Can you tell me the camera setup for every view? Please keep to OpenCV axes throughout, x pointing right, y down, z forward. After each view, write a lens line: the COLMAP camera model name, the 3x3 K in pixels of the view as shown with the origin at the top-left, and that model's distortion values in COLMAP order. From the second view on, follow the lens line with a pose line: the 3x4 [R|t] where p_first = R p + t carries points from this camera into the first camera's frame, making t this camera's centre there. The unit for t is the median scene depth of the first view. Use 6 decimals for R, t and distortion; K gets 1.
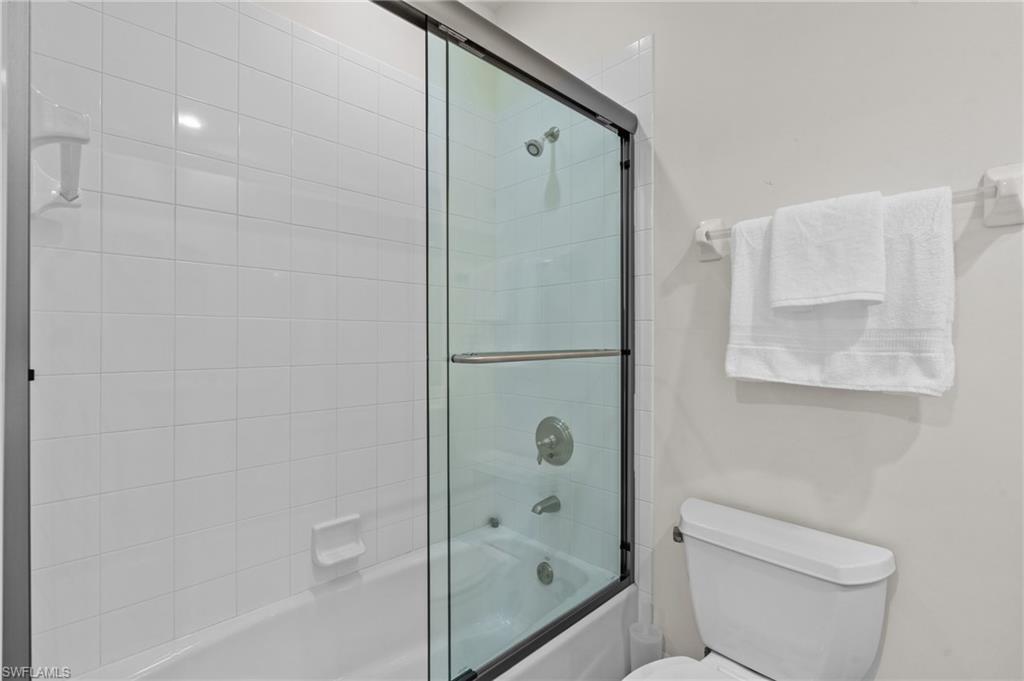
lens RADIAL K [[461.2, 0, 510.1], [0, 461.2, 338.2], [0, 0, 1]] dist [-0.001111, 0.000179]
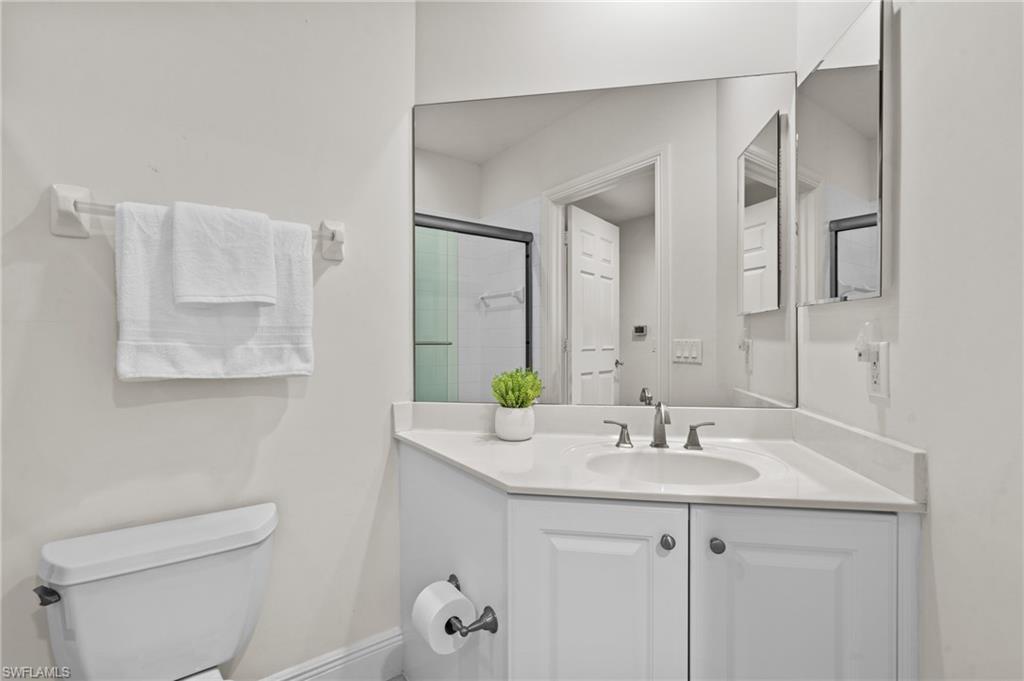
lens RADIAL K [[461.2, 0, 509.8], [0, 461.2, 338.3], [0, 0, 1]] dist [-0.001111, 0.000179]
pose [[0.155444, -0.008178, 0.987811, -0.302182], [0.001549, 0.999967, 0.008034, 0.002884], [-0.987843, 0.000282, 0.155451, 0.160200]]
